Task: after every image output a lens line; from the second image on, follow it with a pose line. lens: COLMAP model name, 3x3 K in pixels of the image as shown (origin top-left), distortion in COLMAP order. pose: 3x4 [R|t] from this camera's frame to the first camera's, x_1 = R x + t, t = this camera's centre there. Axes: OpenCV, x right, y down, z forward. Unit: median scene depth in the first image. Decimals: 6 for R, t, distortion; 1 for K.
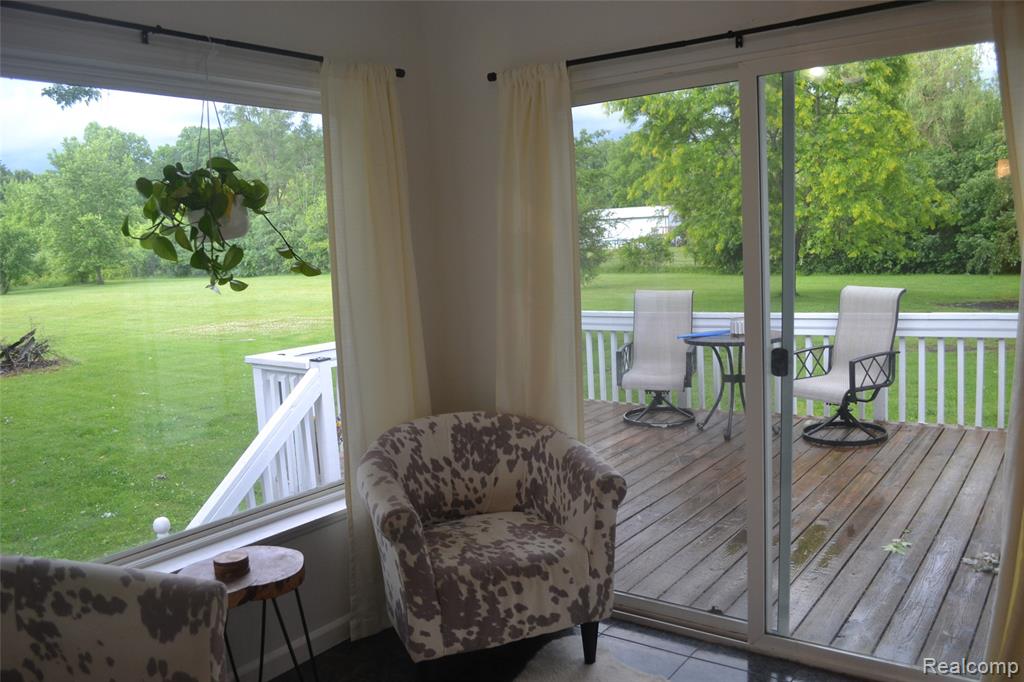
lens RADIAL K [[830.2, 0, 505.1], [0, 830.2, 343.3], [0, 0, 1]] dist [-0.067389, -0.004398]
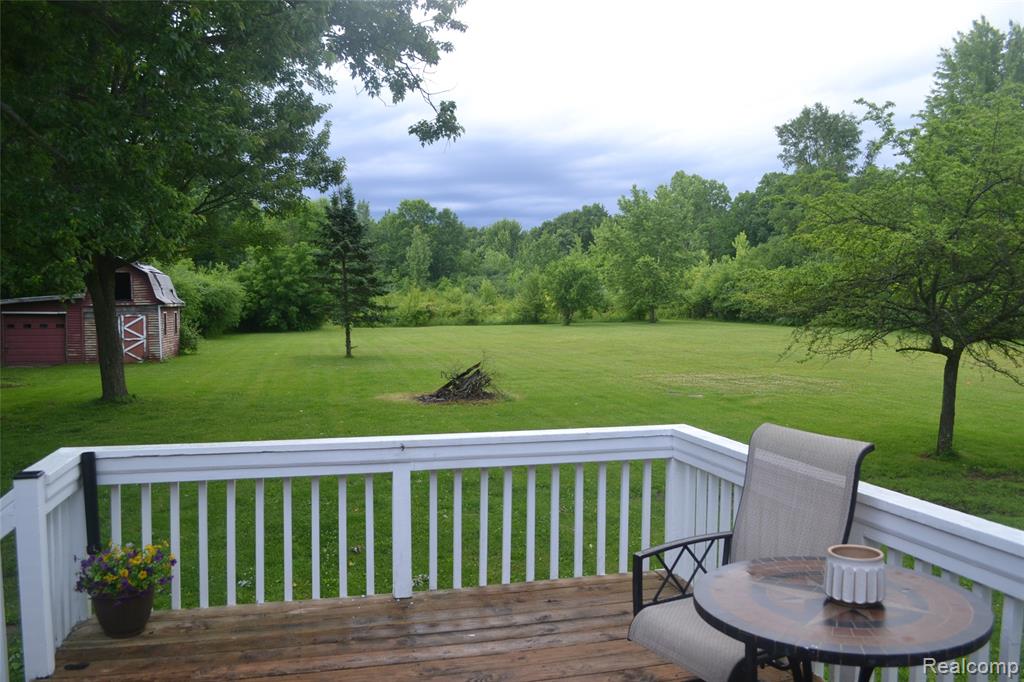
lens RADIAL K [[830.2, 0, 518.4], [0, 830.2, 343.8], [0, 0, 1]] dist [-0.067389, -0.004398]
pose [[0.776570, 0.079224, -0.625030, 0.772337], [-0.113437, 0.993432, -0.015021, -0.186266], [0.619734, 0.082567, 0.780456, 1.186092]]
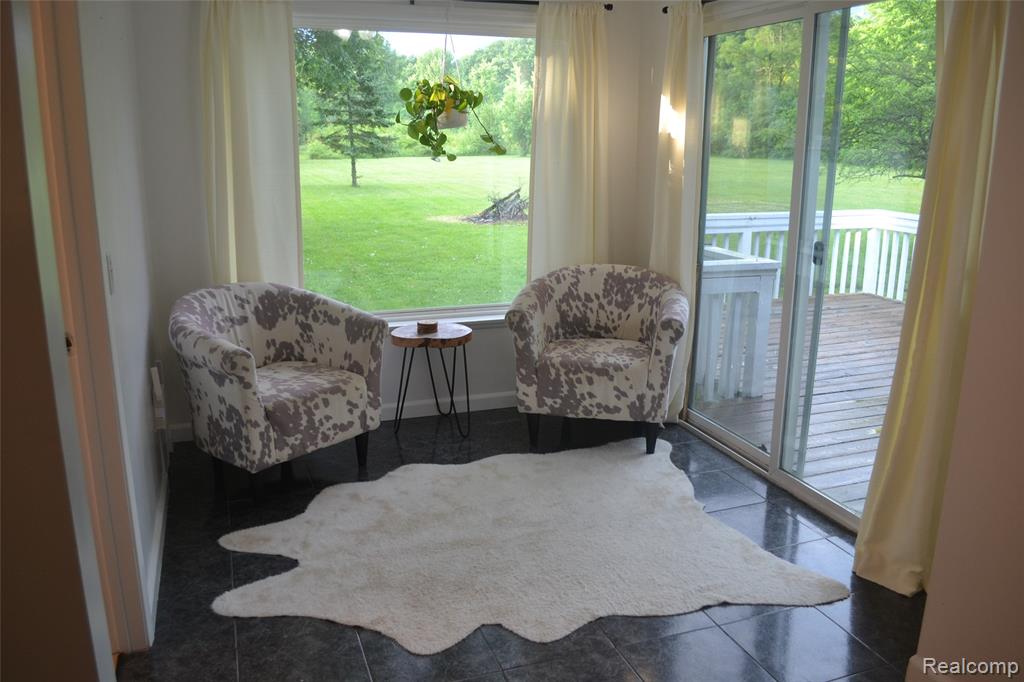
lens RADIAL K [[830.2, 0, 496.4], [0, 830.2, 339.4], [0, 0, 1]] dist [-0.067389, -0.004398]
pose [[0.819349, 0.186179, -0.542222, 0.577486], [-0.110593, 0.979364, 0.169161, -0.004442], [0.562527, -0.078636, 0.823031, -0.256720]]
